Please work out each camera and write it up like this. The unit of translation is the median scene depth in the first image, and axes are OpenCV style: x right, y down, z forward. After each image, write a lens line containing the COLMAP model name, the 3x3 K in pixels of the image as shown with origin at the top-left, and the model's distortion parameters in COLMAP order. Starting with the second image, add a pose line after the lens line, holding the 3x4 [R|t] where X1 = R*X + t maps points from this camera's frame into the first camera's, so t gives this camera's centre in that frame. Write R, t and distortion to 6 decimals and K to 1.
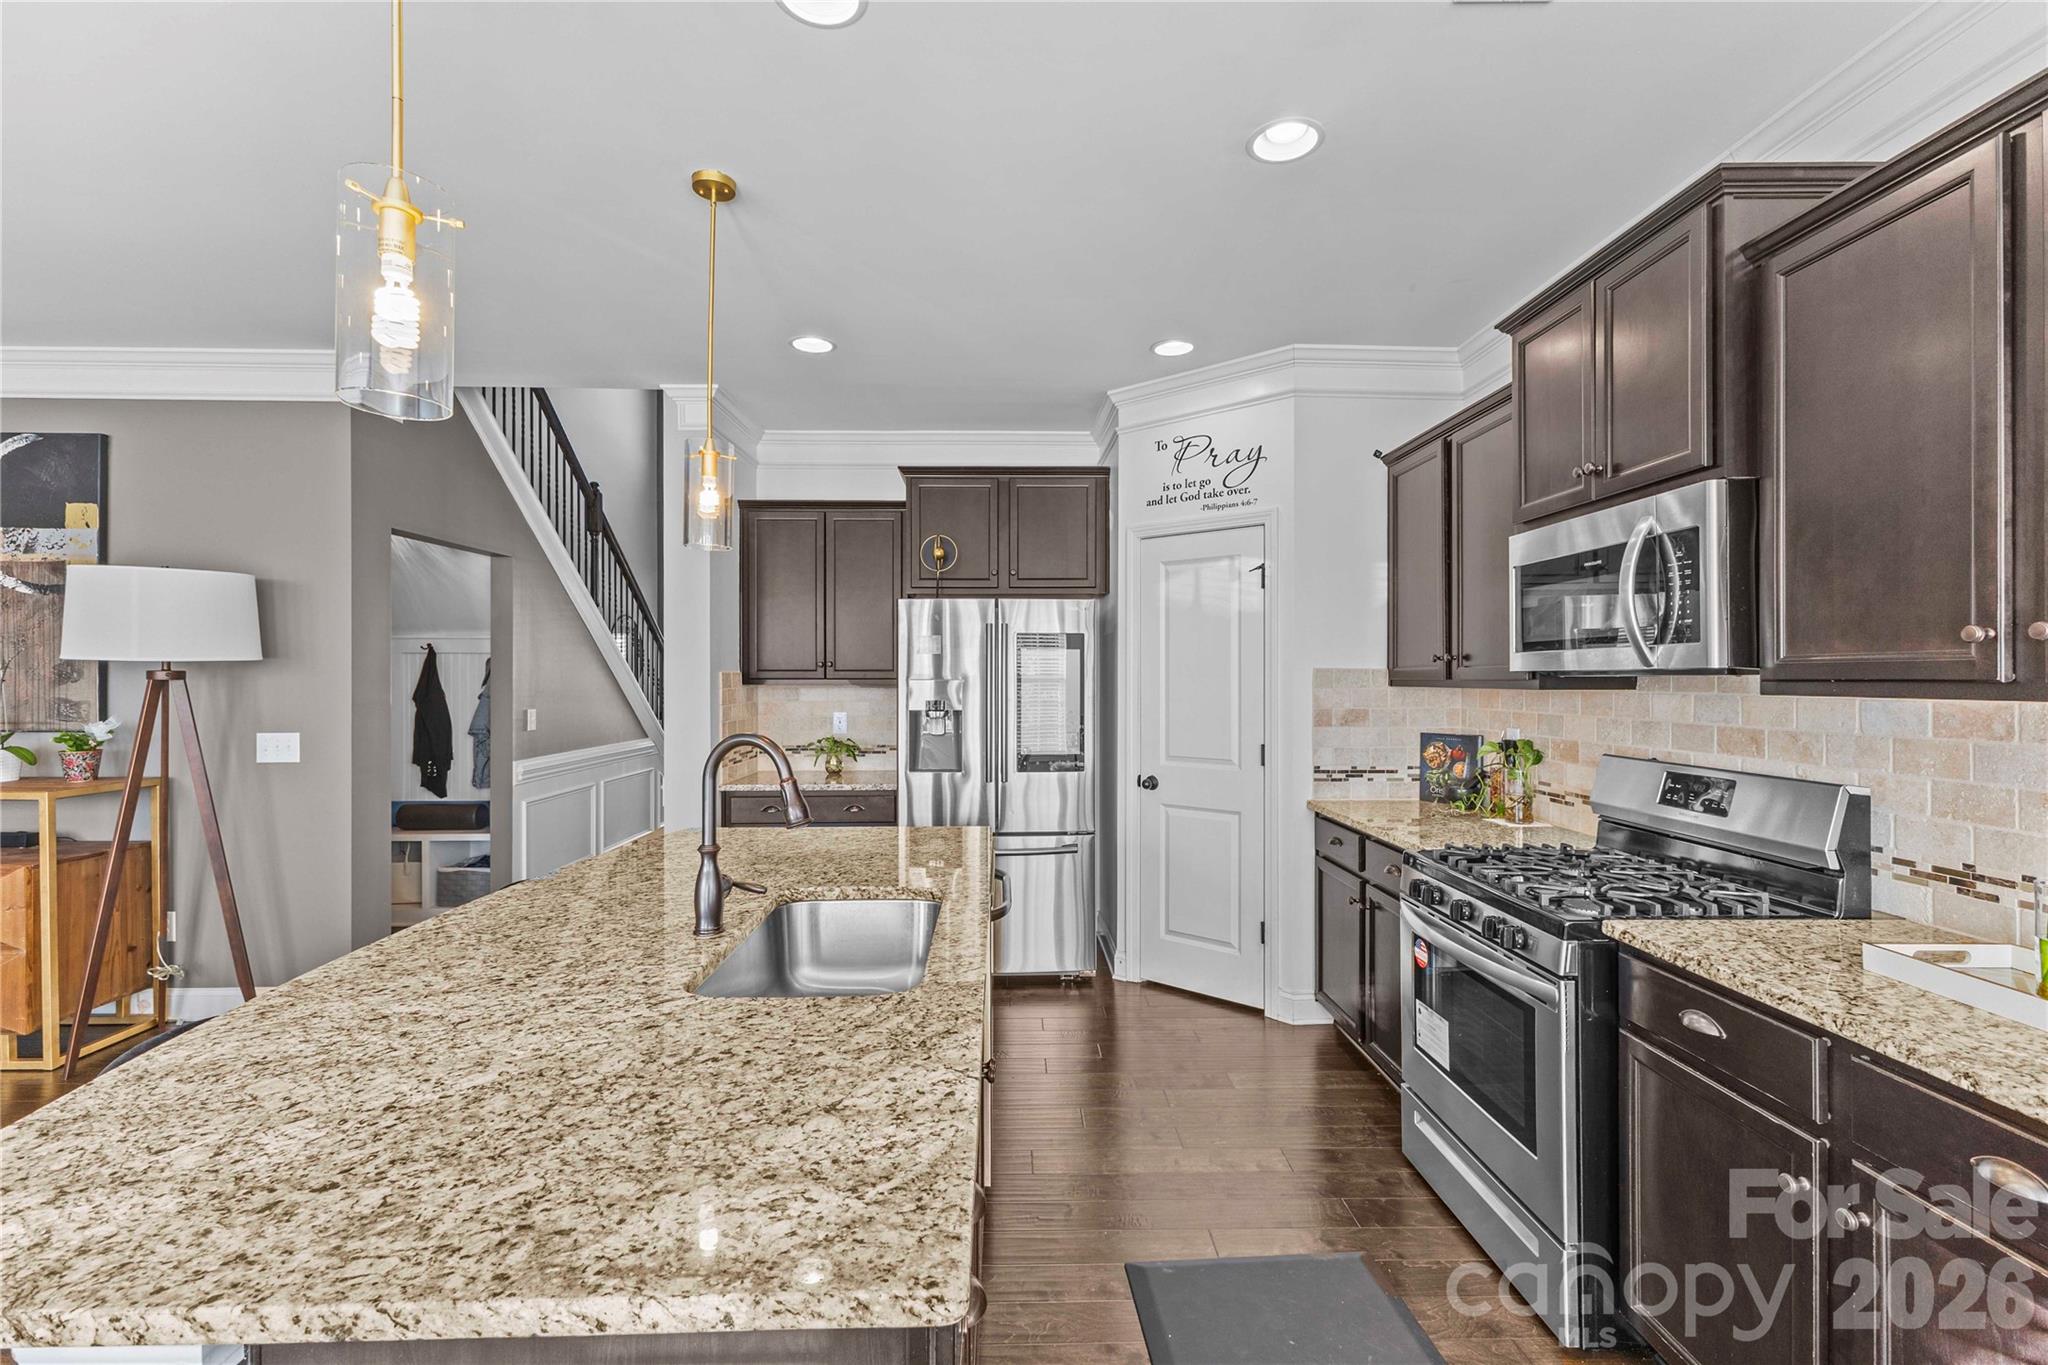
lens RADIAL K [[882.5, 0, 1024.2], [0, 882.5, 680.3], [0, 0, 1]] dist [0.011615, -0.003258]
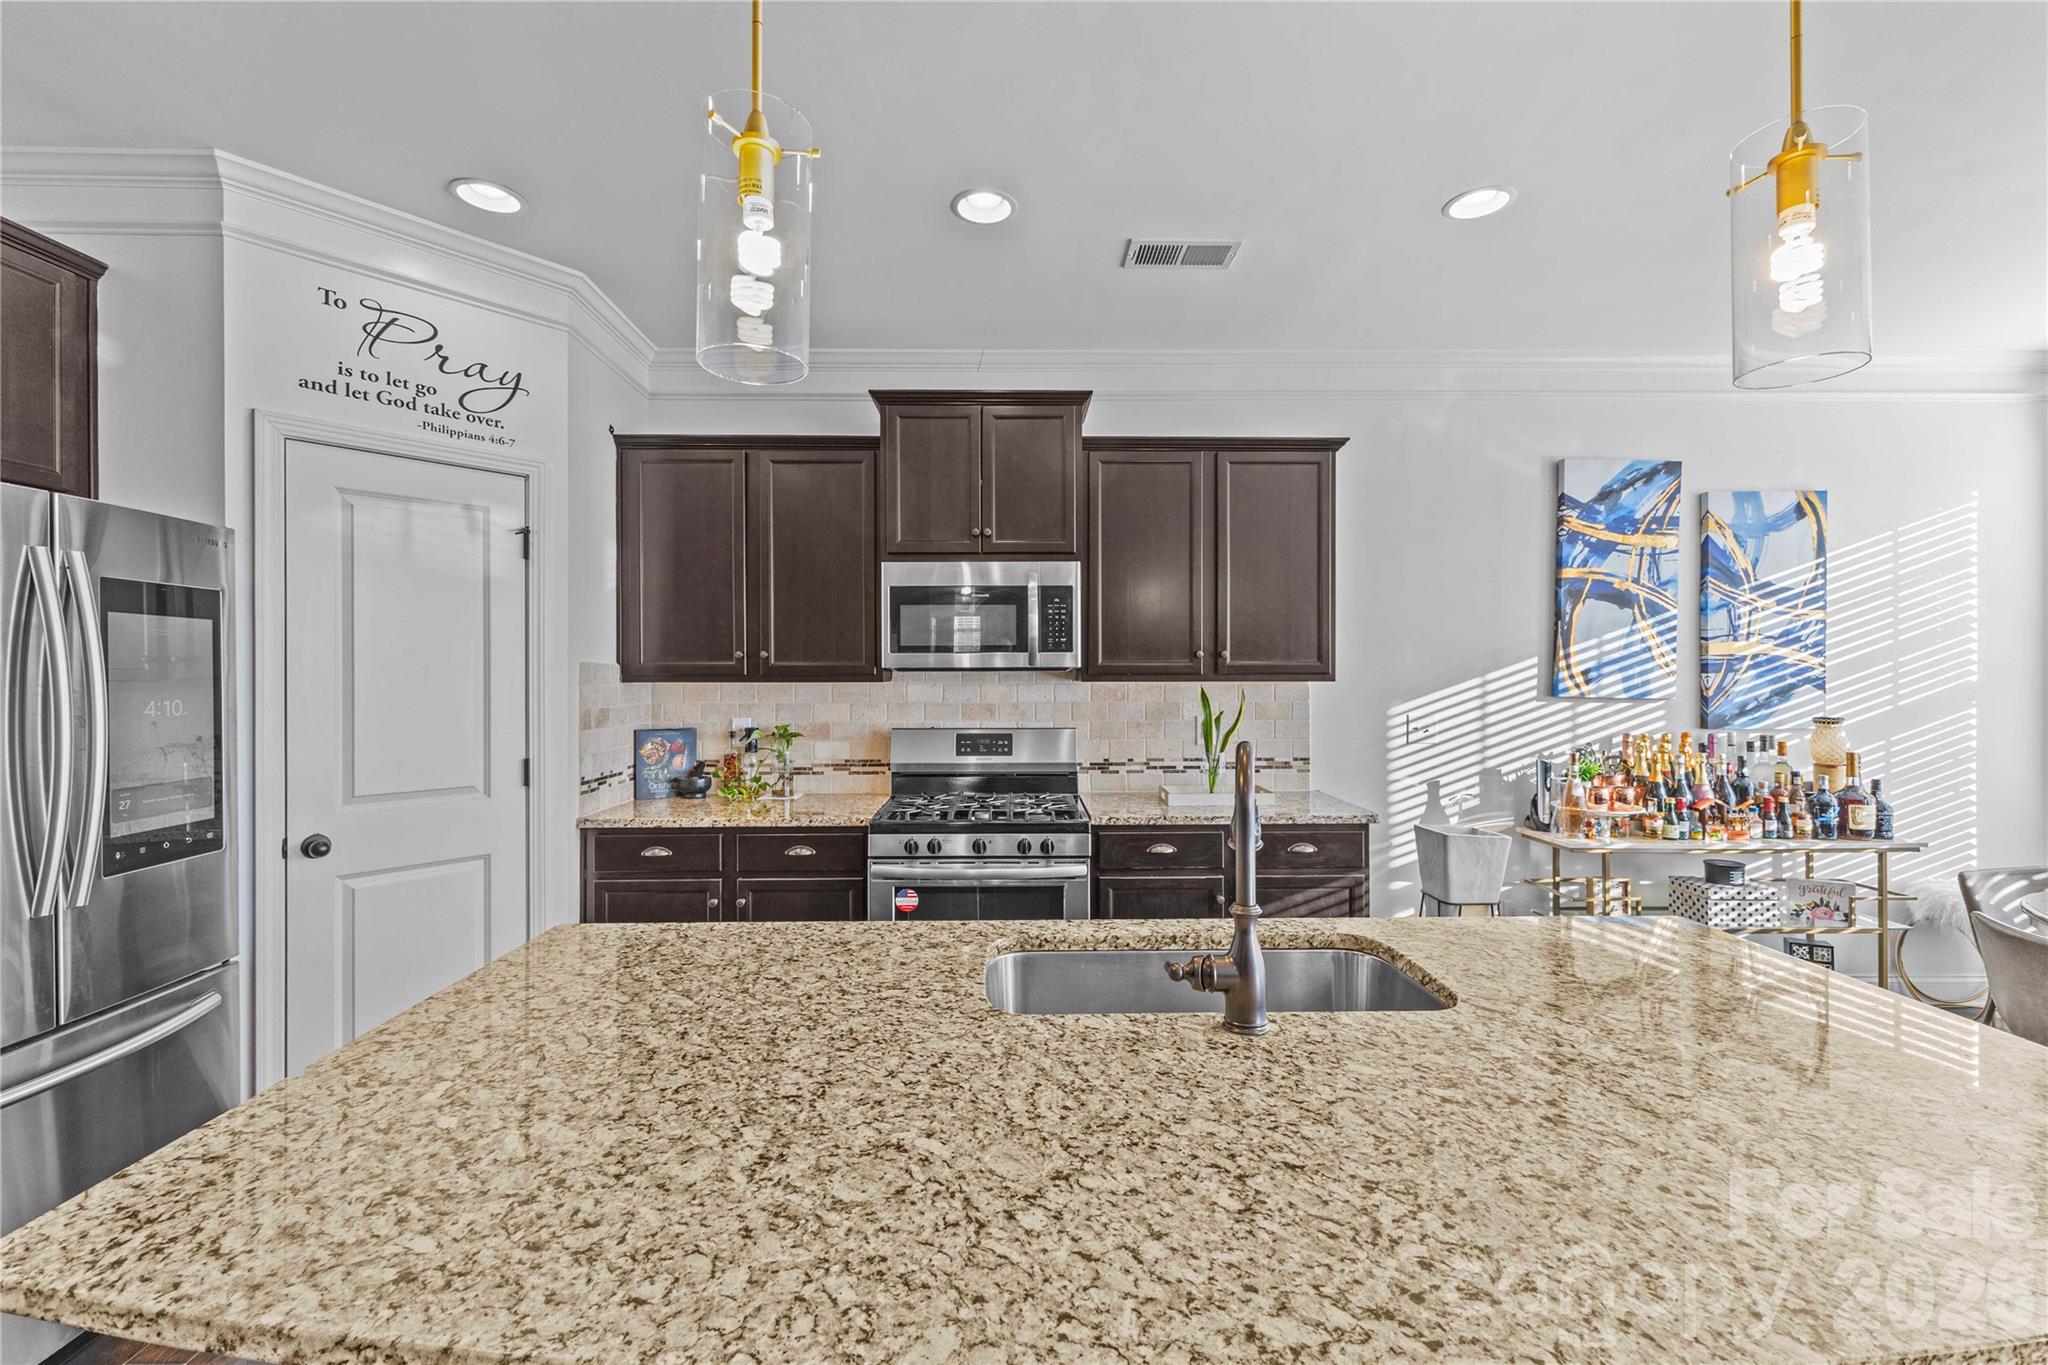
lens RADIAL K [[882.5, 0, 1021.3], [0, 882.5, 675.5], [0, 0, 1]] dist [0.011615, -0.003258]
pose [[0.005098, -0.000881, 0.999987, -0.640802], [0.004513, 0.999989, 0.000858, 0.000579], [-0.999977, 0.004509, 0.005102, 0.706982]]
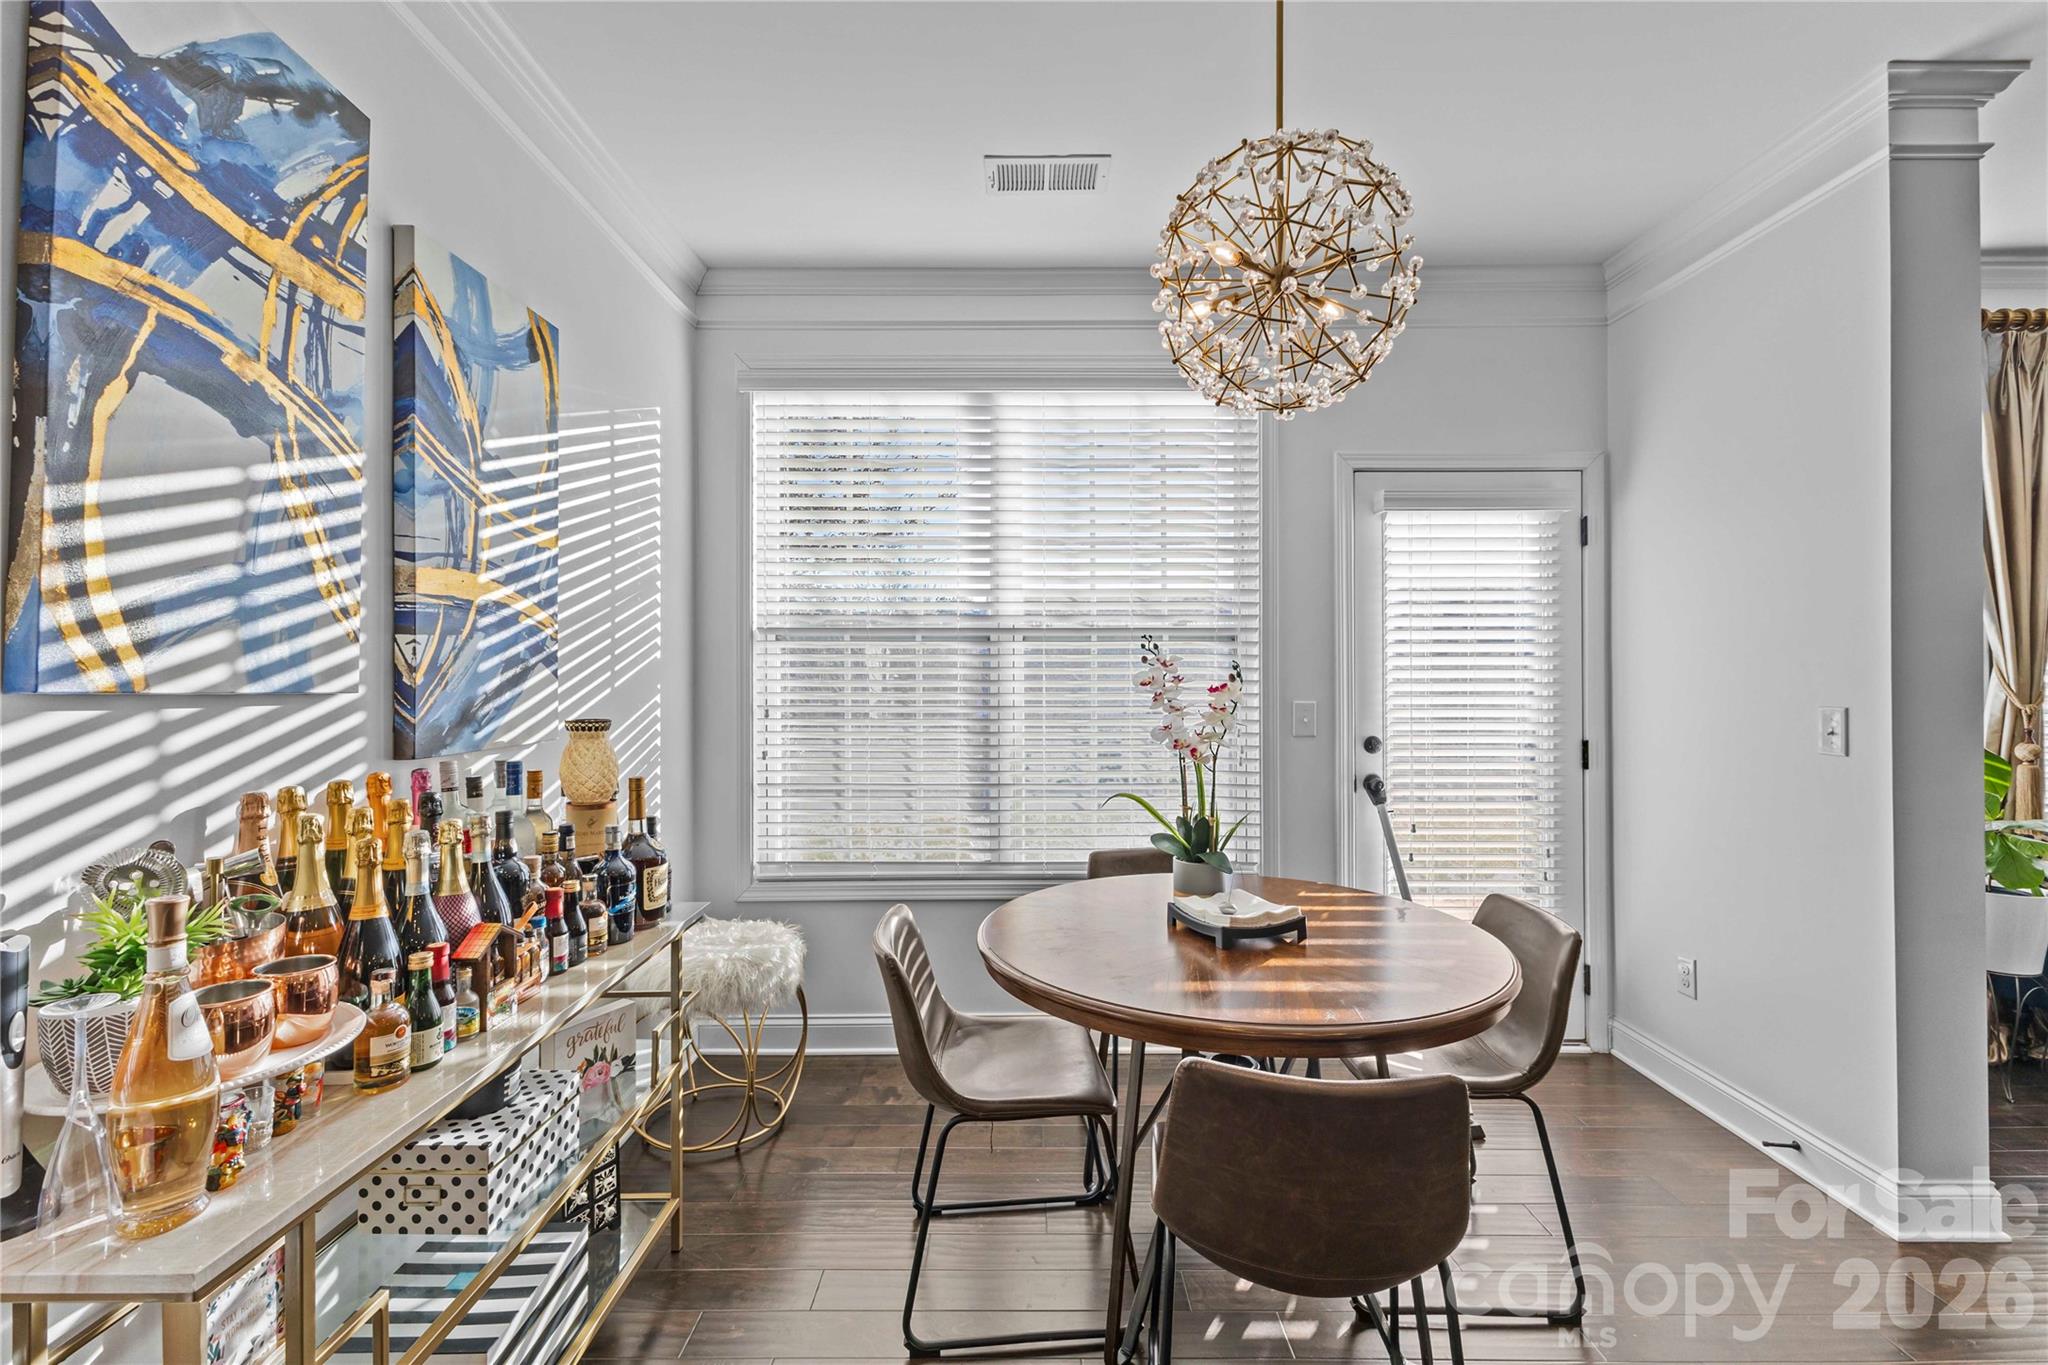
lens RADIAL K [[882.5, 0, 1053.7], [0, 882.5, 667.6], [0, 0, 1]] dist [0.011615, -0.003258]
pose [[-0.999949, 0.002647, -0.009710, 0.234663], [0.002665, 0.999995, -0.001792, 0.025911], [0.009705, -0.001817, -0.999951, 0.296833]]
